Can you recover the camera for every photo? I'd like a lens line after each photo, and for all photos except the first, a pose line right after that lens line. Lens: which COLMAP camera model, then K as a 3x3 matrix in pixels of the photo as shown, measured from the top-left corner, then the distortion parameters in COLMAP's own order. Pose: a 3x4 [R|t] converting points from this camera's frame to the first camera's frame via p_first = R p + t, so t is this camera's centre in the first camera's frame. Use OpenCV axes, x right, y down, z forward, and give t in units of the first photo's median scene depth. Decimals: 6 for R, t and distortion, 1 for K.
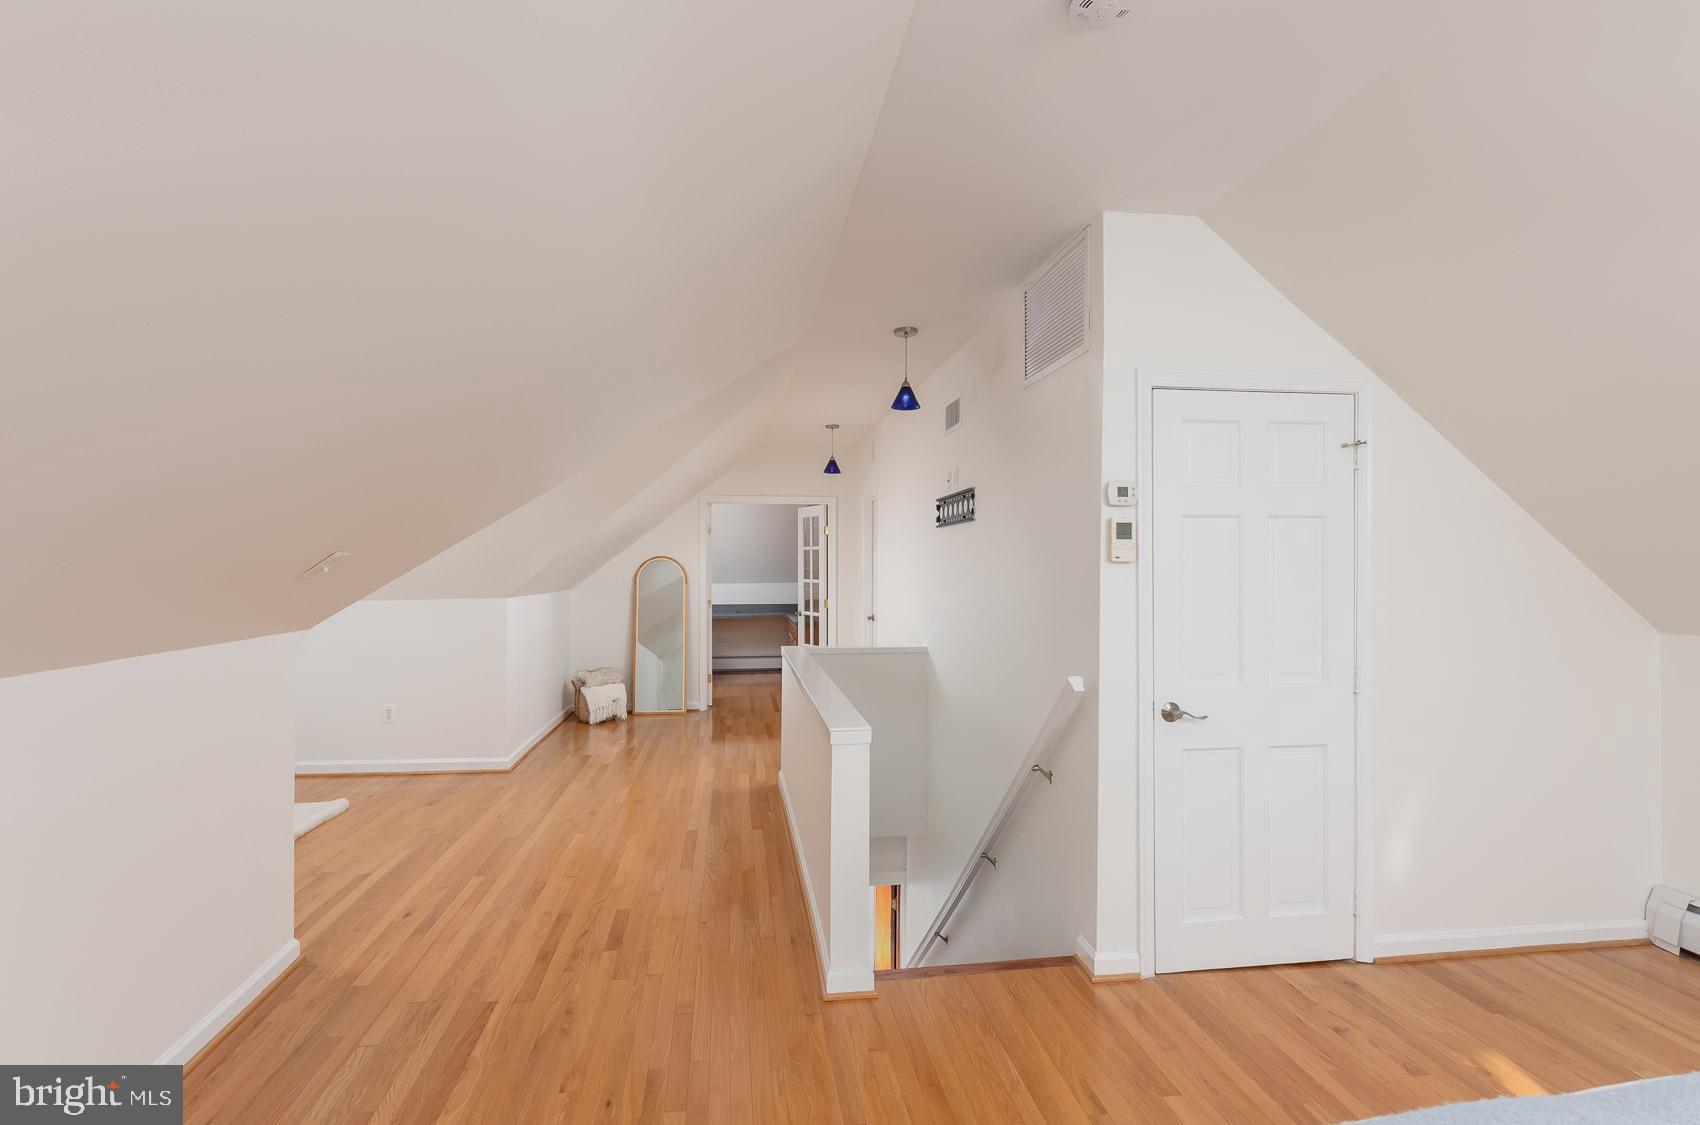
lens RADIAL K [[792.7, 0, 856.2], [0, 792.7, 558.7], [0, 0, 1]] dist [0.002020, 0.001374]
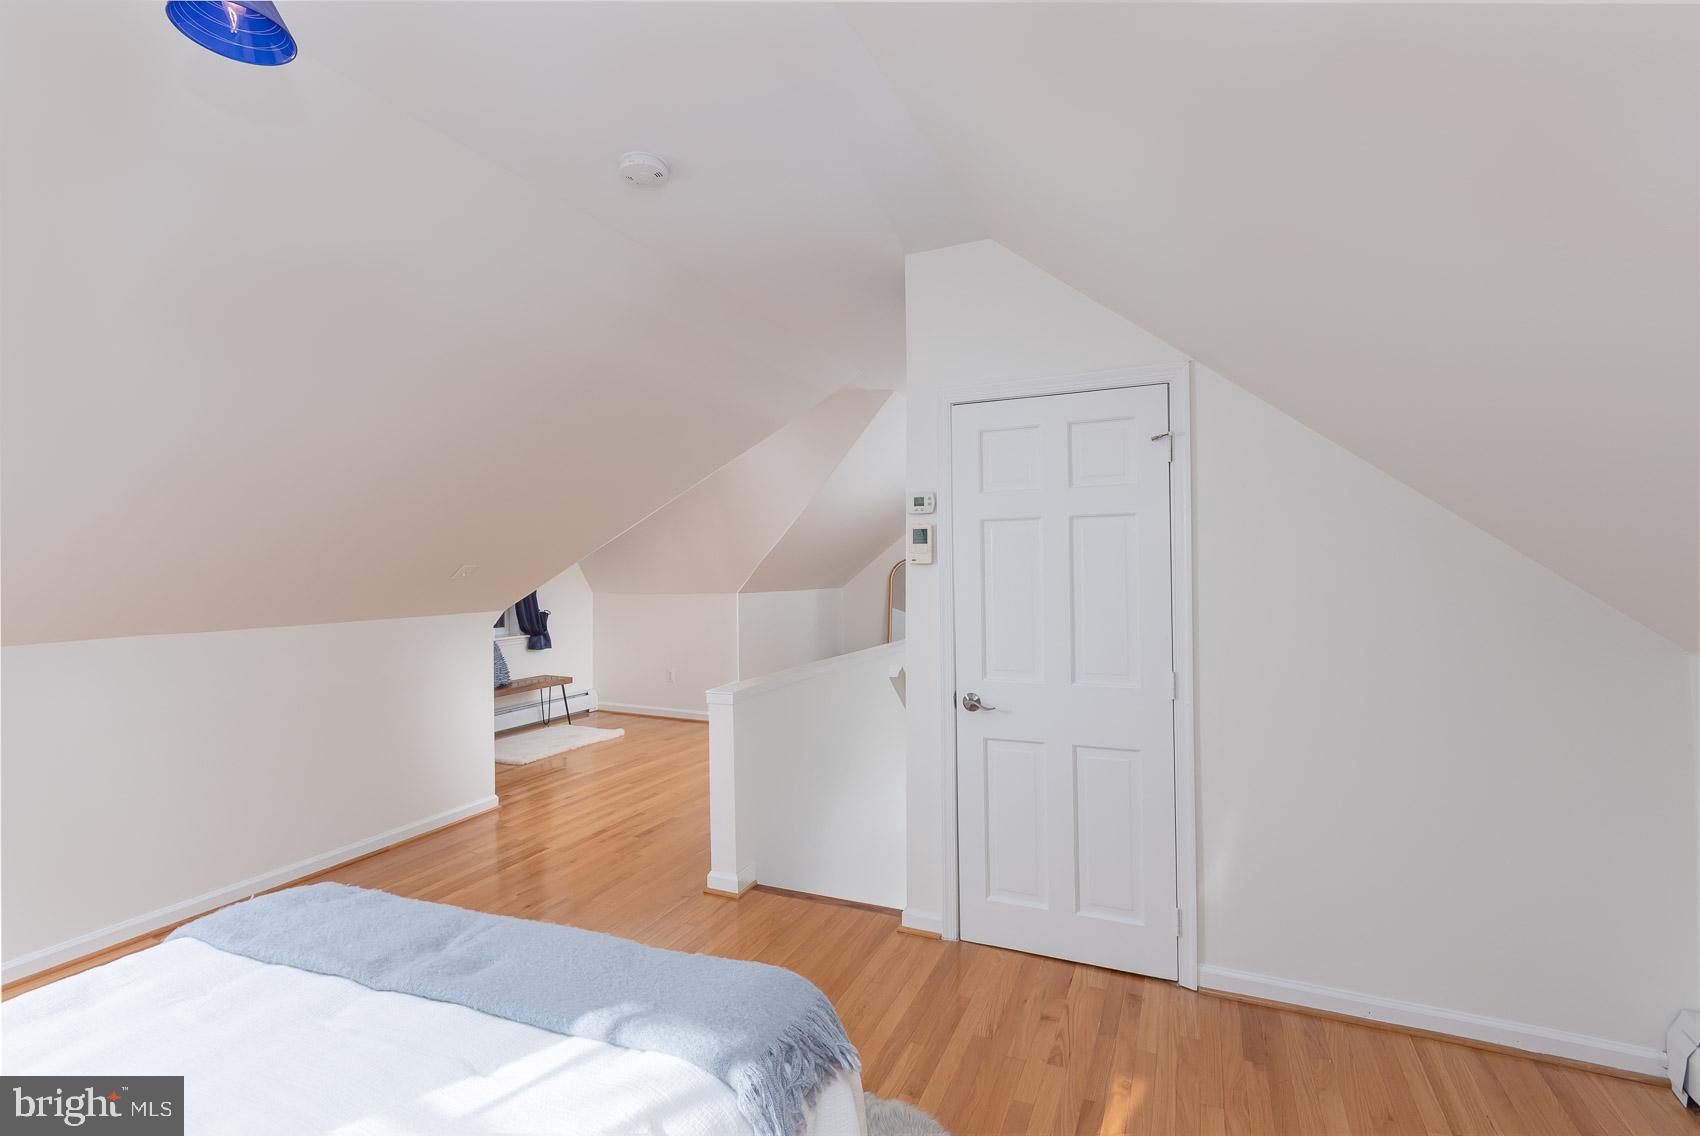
lens RADIAL K [[787.8, 0, 850.5], [0, 787.8, 564.5], [0, 0, 1]] dist [0.004350, -0.000932]
pose [[0.843582, -0.010434, -0.536899, 0.302873], [0.015203, 0.999875, 0.004455, -0.000715], [0.536785, -0.011920, 0.843635, 0.002871]]
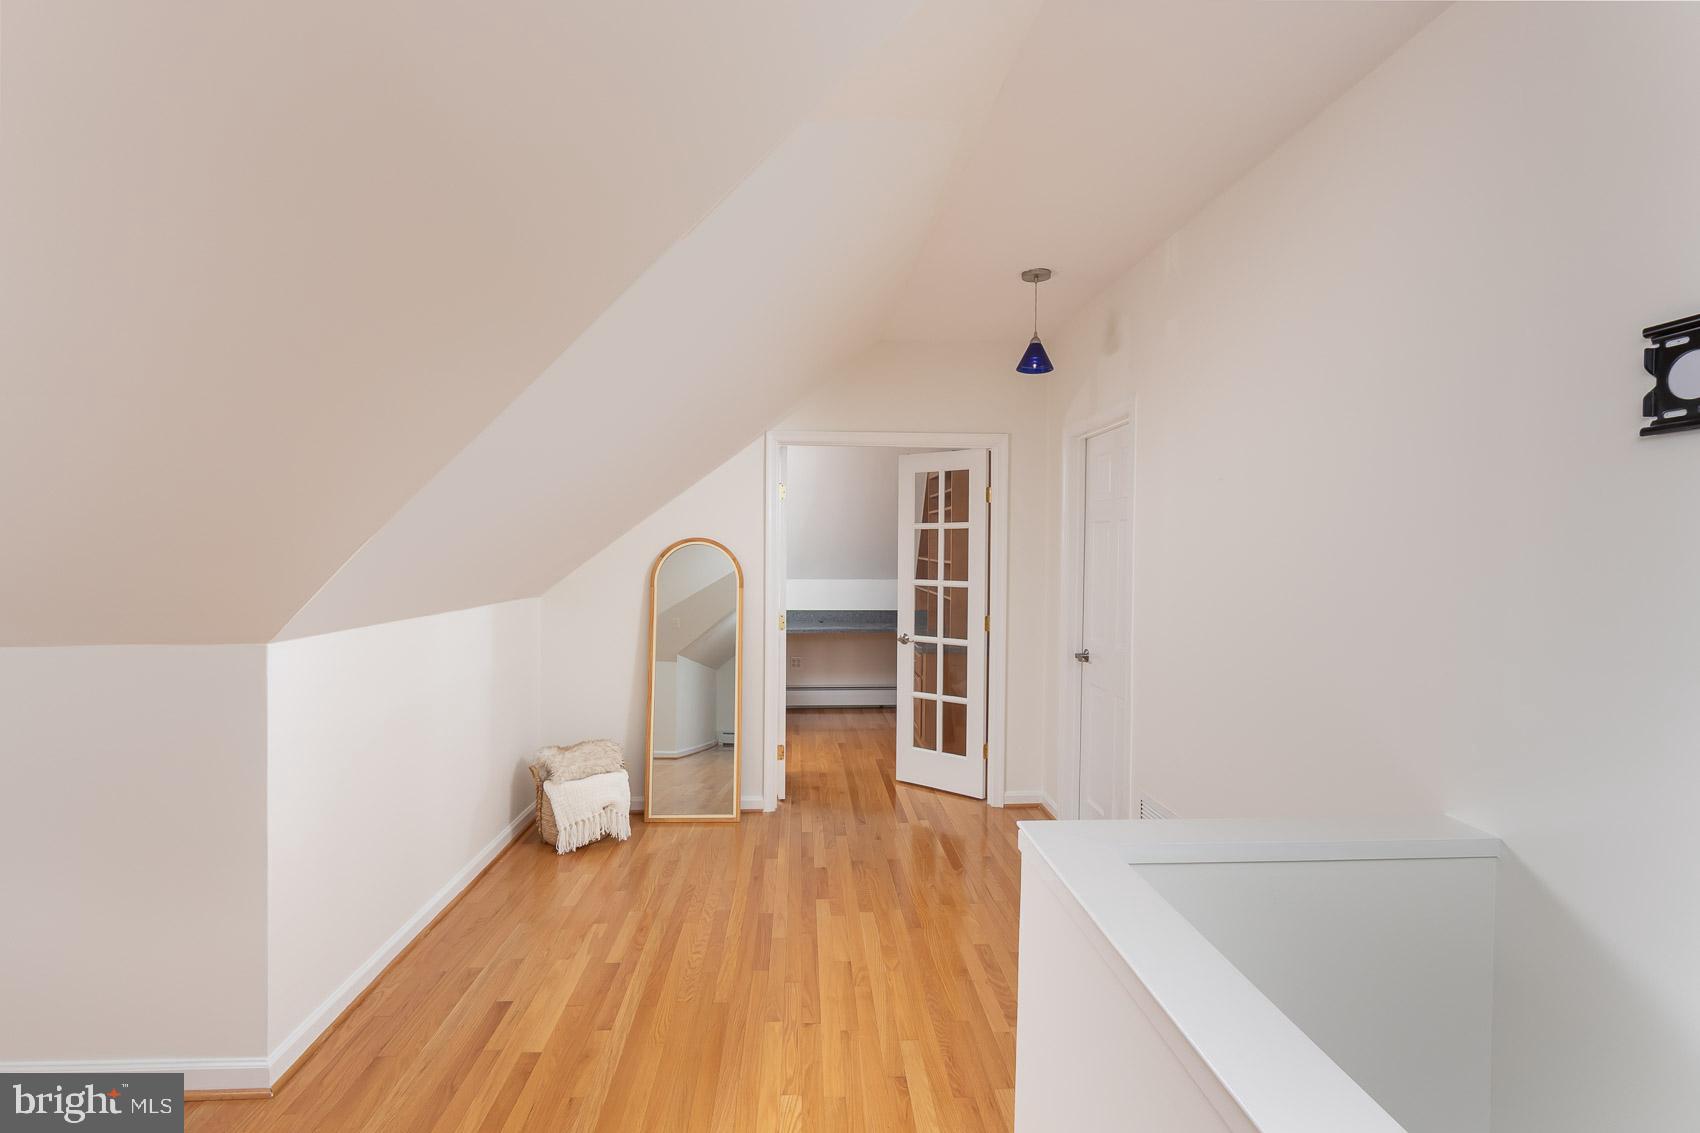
lens RADIAL K [[787.8, 0, 845.2], [0, 787.8, 562.7], [0, 0, 1]] dist [0.004350, -0.000932]
pose [[0.994637, 0.015915, -0.102198, -0.095618], [-0.013640, 0.999644, 0.022922, 0.000807], [0.102526, -0.021405, 0.994500, 0.503979]]
